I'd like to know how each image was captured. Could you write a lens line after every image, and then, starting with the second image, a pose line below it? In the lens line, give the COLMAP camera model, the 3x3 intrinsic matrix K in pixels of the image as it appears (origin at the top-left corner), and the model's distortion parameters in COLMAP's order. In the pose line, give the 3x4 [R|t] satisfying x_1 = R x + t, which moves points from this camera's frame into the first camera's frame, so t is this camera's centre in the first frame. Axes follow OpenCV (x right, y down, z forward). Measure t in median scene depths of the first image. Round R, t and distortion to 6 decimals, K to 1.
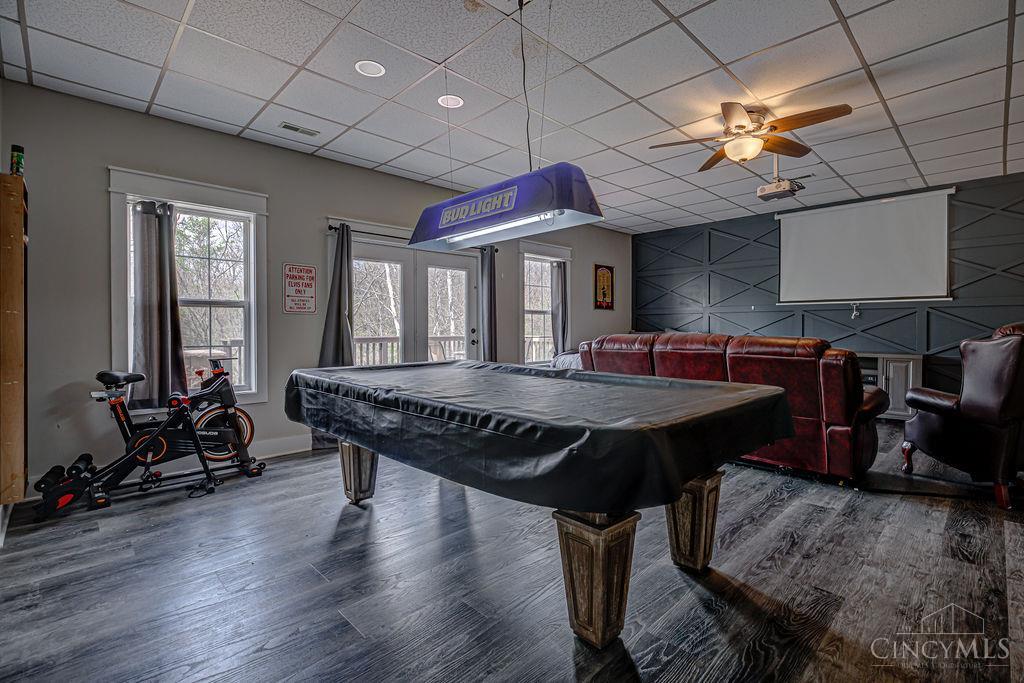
lens RADIAL K [[472.9, 0, 514.1], [0, 472.9, 339.4], [0, 0, 1]] dist [-0.006089, 0.000034]
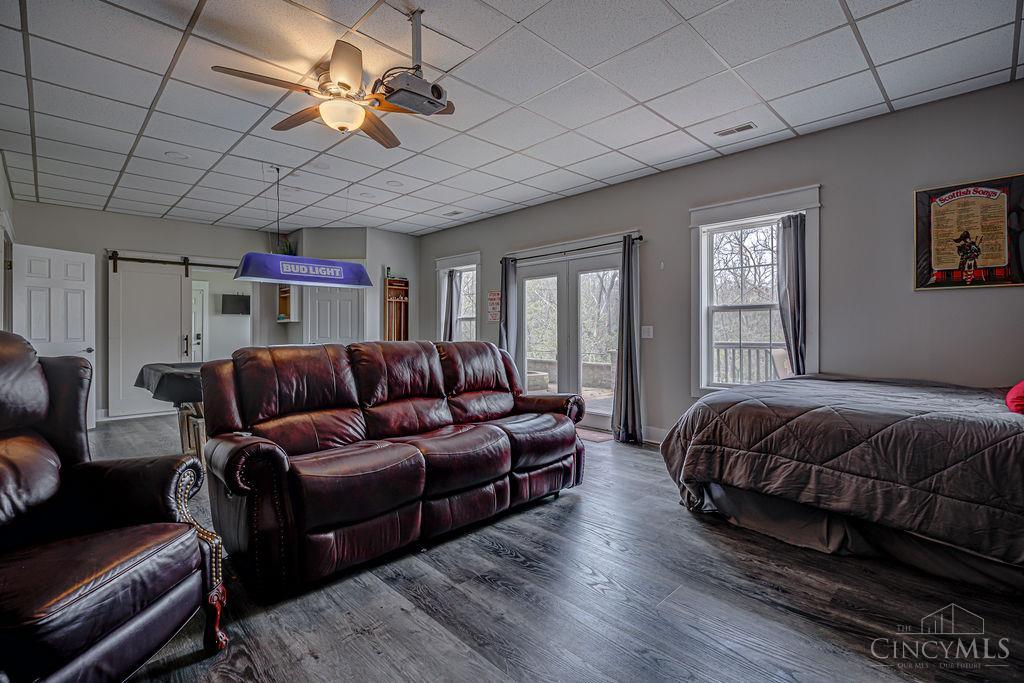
lens RADIAL K [[472.9, 0, 511.4], [0, 472.9, 332.7], [0, 0, 1]] dist [-0.006089, 0.000034]
pose [[0.018717, 0.004637, -0.999814, 0.722057], [-0.013109, 0.999904, 0.004392, -0.023745], [0.999739, 0.013025, 0.018776, 0.708269]]
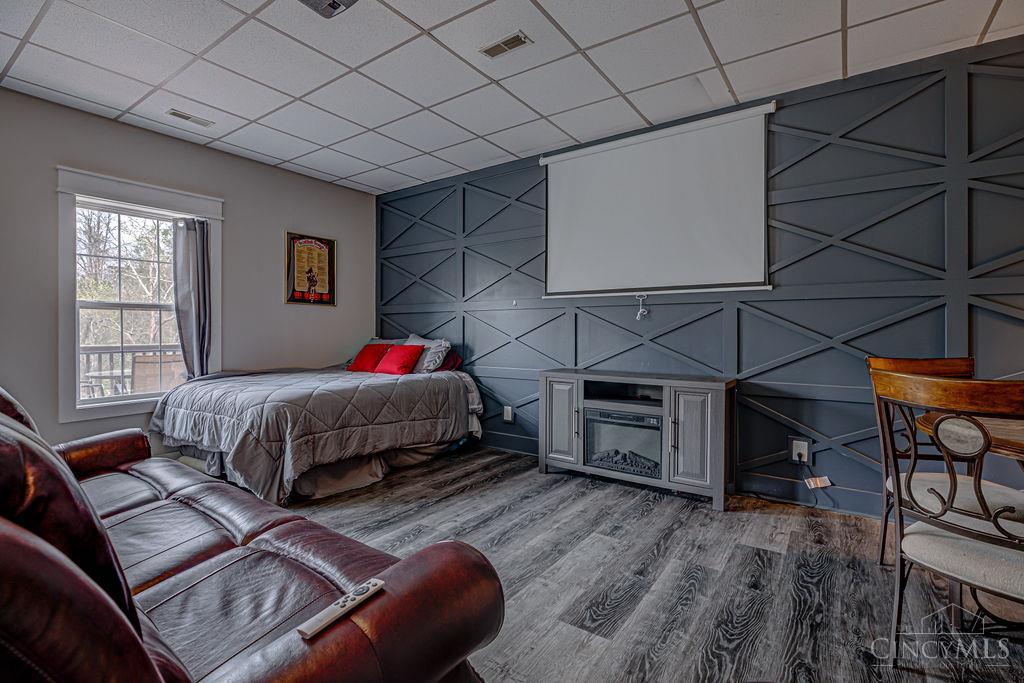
lens RADIAL K [[472.9, 0, 509.8], [0, 472.9, 341.6], [0, 0, 1]] dist [-0.006089, 0.000034]
pose [[0.980281, -0.005090, 0.197541, 0.393690], [0.004871, 0.999987, 0.001596, -0.015566], [-0.197547, -0.000602, 0.980293, 0.385773]]
